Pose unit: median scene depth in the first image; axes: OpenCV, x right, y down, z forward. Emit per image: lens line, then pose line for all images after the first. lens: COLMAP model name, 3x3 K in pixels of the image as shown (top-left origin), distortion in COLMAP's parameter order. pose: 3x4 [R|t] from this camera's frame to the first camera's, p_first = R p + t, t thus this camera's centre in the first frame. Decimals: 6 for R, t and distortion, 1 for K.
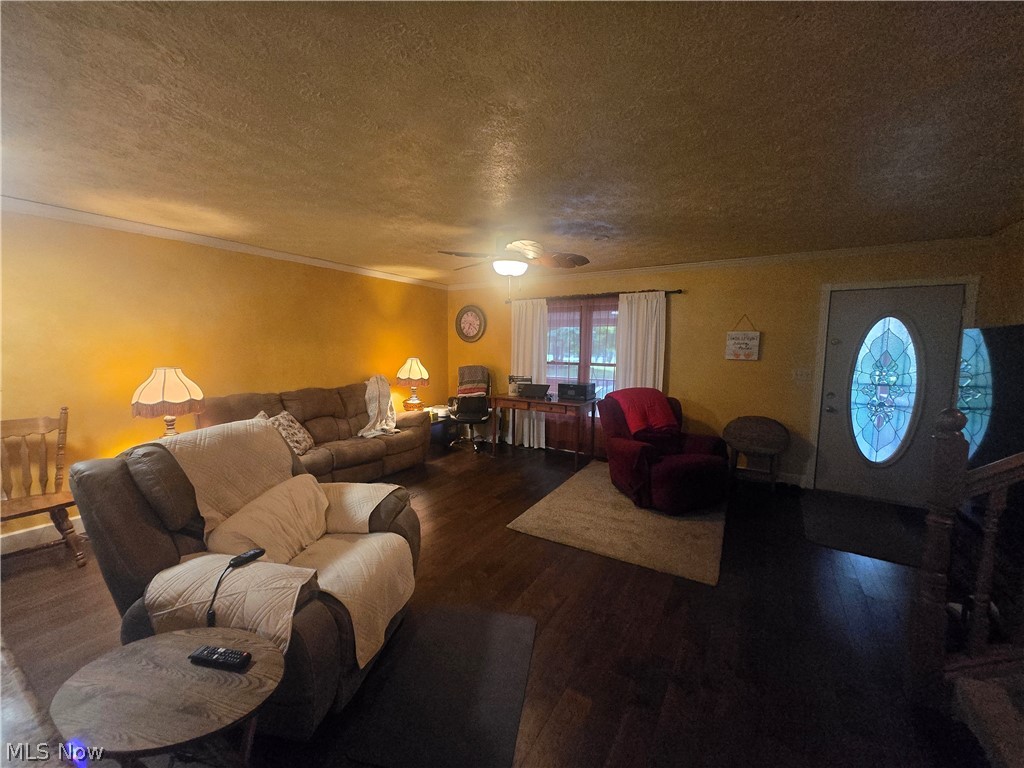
lens RADIAL K [[402.7, 0, 511.3], [0, 402.7, 385.8], [0, 0, 1]] dist [0.001688, 0.000024]
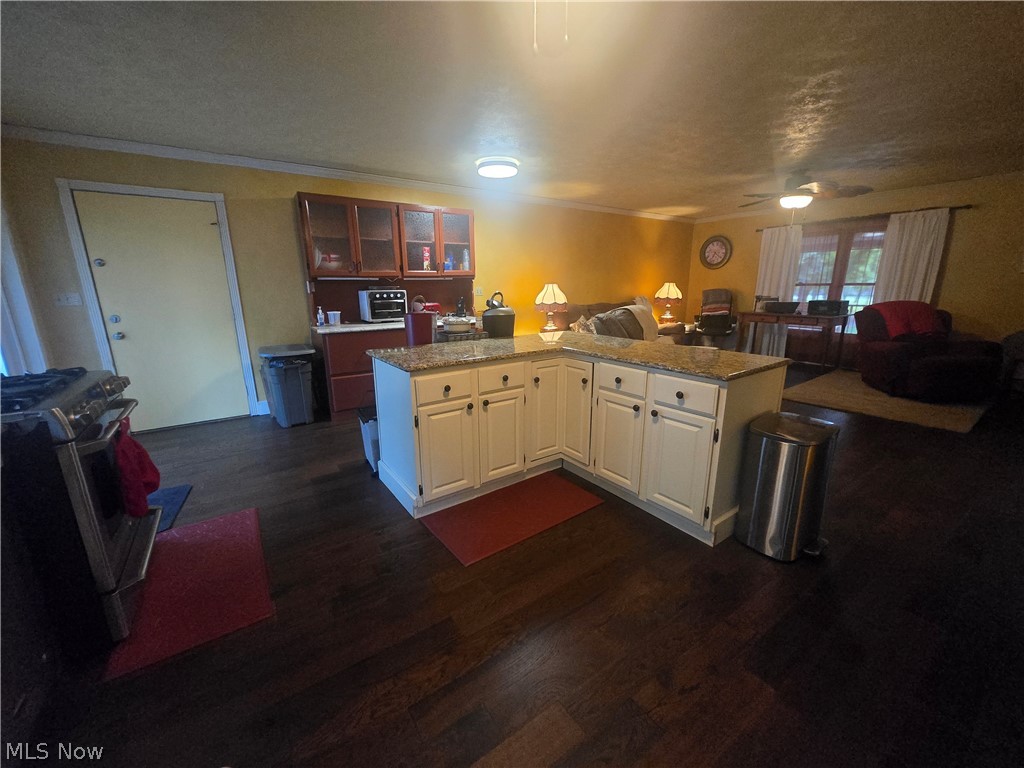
lens RADIAL K [[402.7, 0, 512.2], [0, 402.7, 380.5], [0, 0, 1]] dist [0.001688, 0.000024]
pose [[0.910897, 0.077163, -0.405355, -0.159946], [-0.023148, 0.990369, 0.136507, 0.077204], [0.411984, -0.114961, 0.903910, -0.387292]]
